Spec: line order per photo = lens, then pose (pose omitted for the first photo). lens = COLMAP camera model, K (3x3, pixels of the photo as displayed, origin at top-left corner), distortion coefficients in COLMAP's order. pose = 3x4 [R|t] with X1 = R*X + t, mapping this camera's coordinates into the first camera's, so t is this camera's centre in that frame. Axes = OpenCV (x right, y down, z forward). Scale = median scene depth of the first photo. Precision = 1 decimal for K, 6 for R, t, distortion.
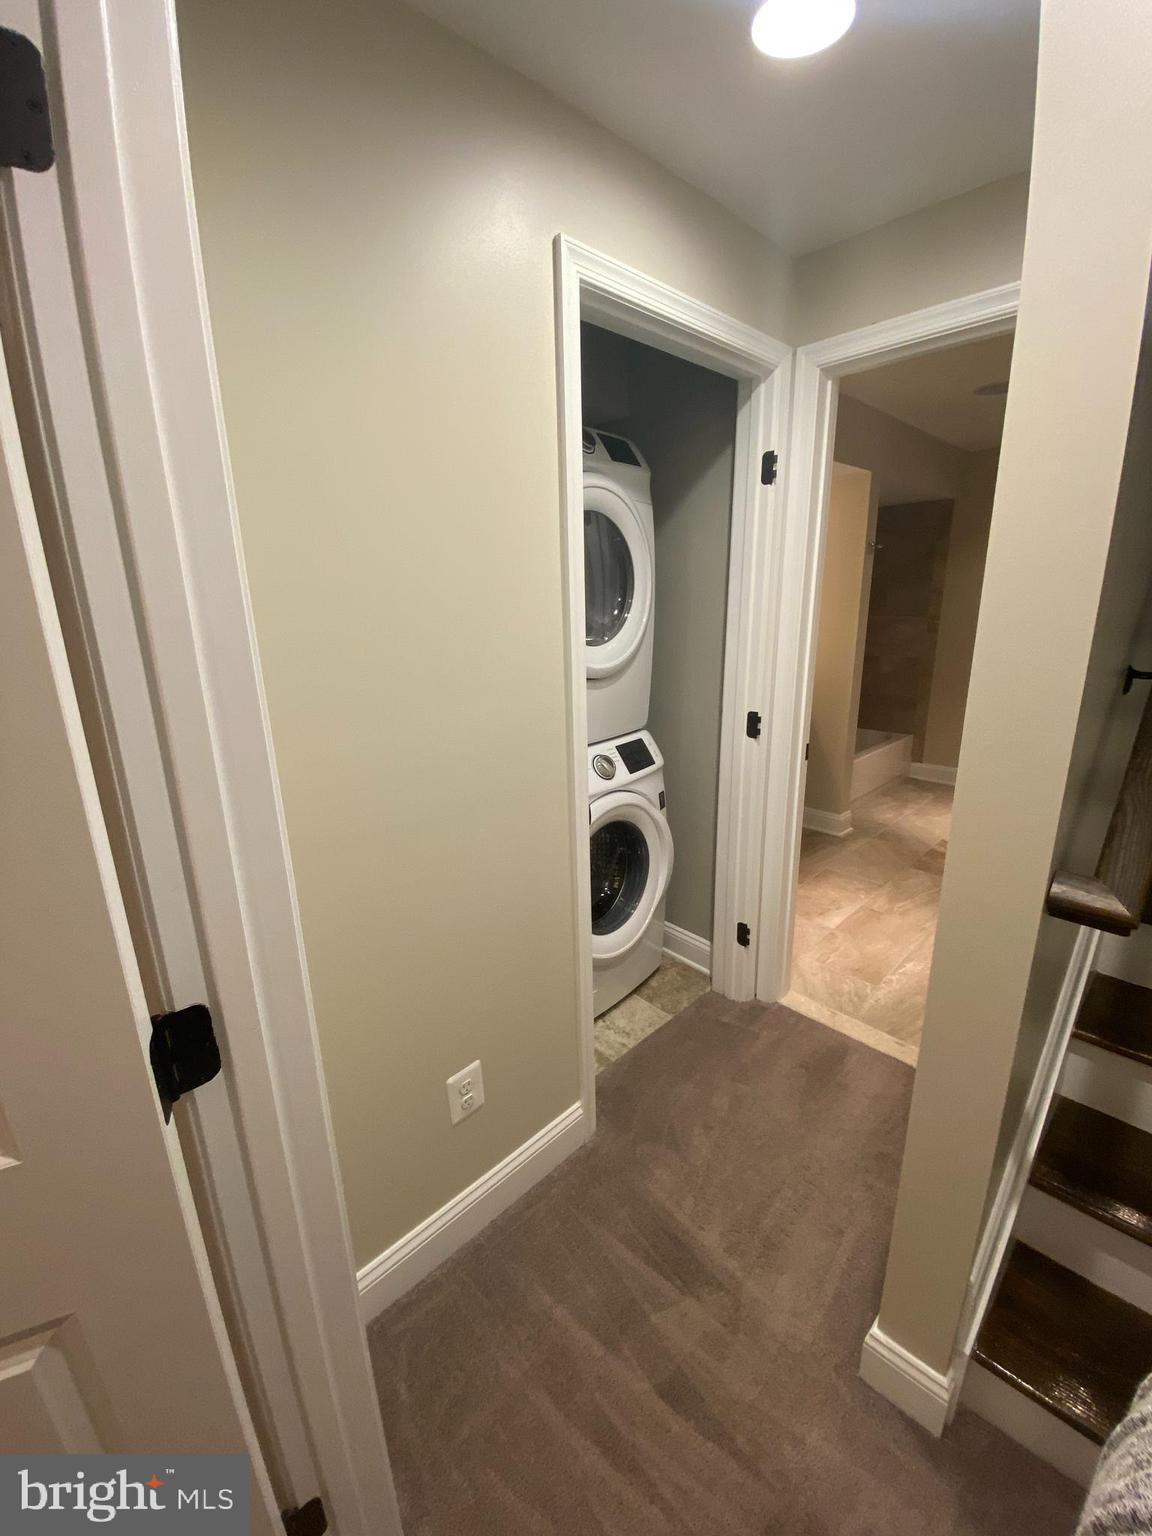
lens RADIAL K [[620.1, 0, 574.0], [0, 620.1, 760.7], [0, 0, 1]] dist [-0.026874, -0.000407]
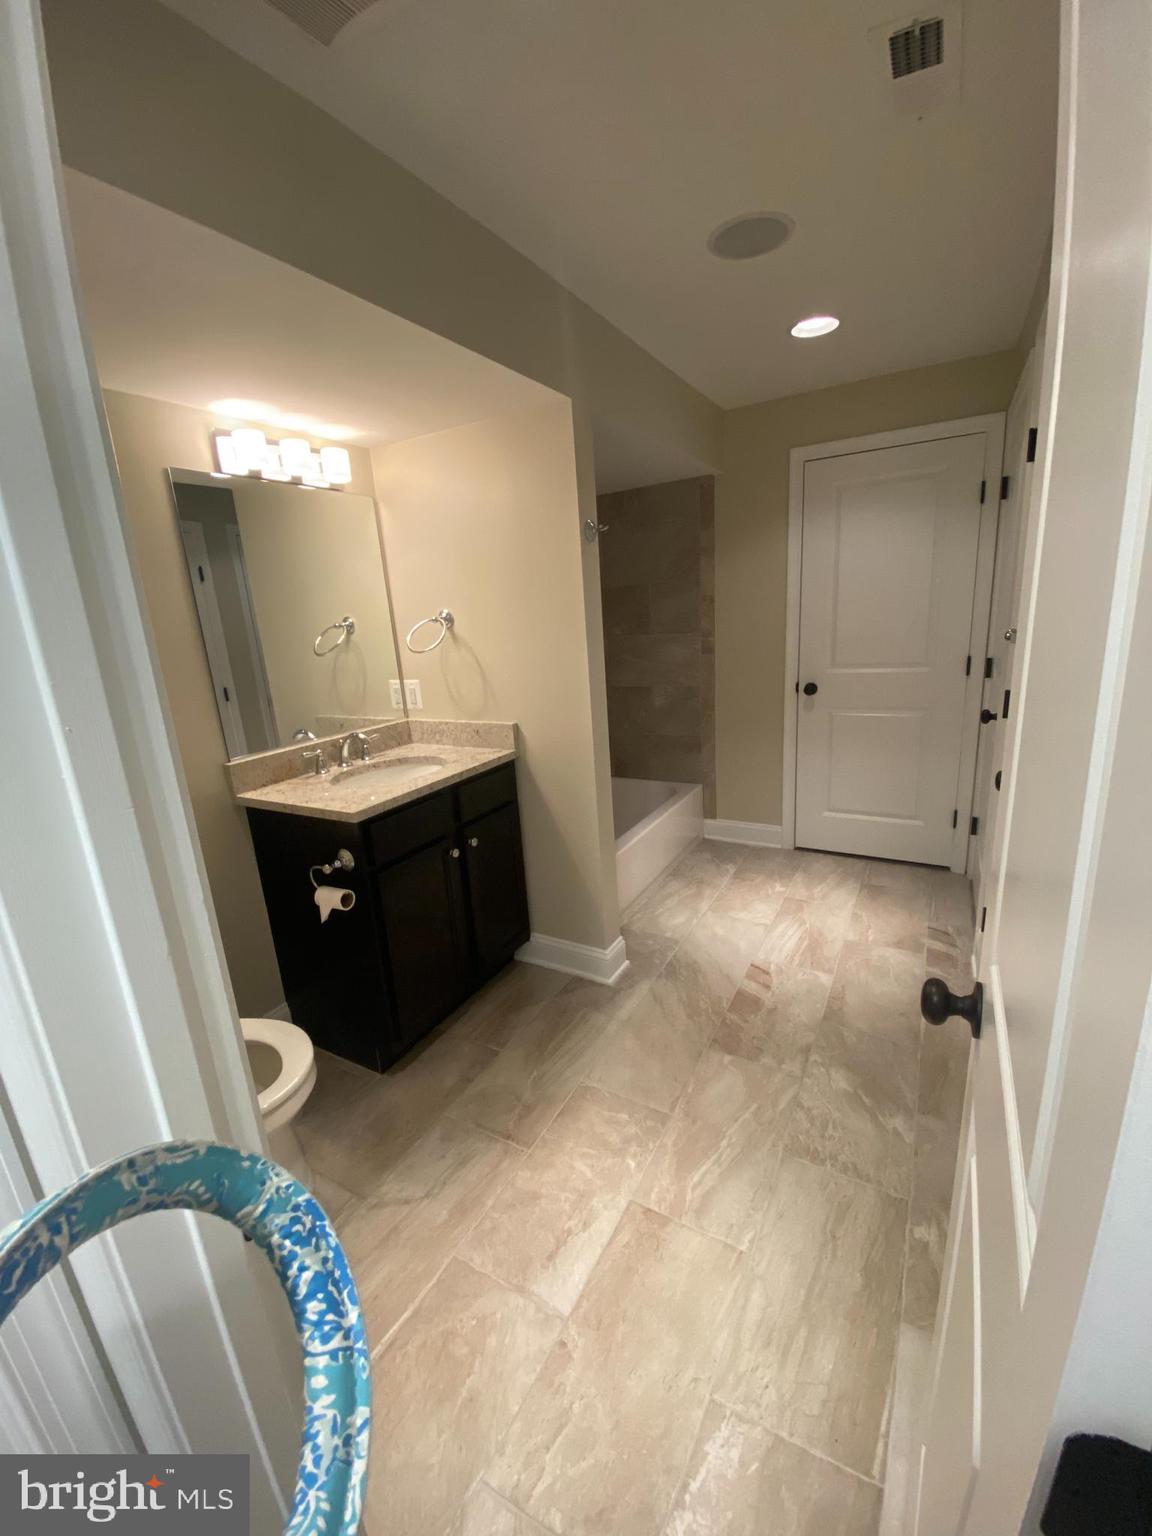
lens RADIAL K [[620.1, 0, 573.3], [0, 620.1, 776.0], [0, 0, 1]] dist [-0.026874, -0.000407]
pose [[0.956443, -0.118159, 0.266938, 0.245247], [0.120701, 0.992665, 0.006927, -0.101294], [-0.265798, 0.025594, 0.963689, 0.376903]]
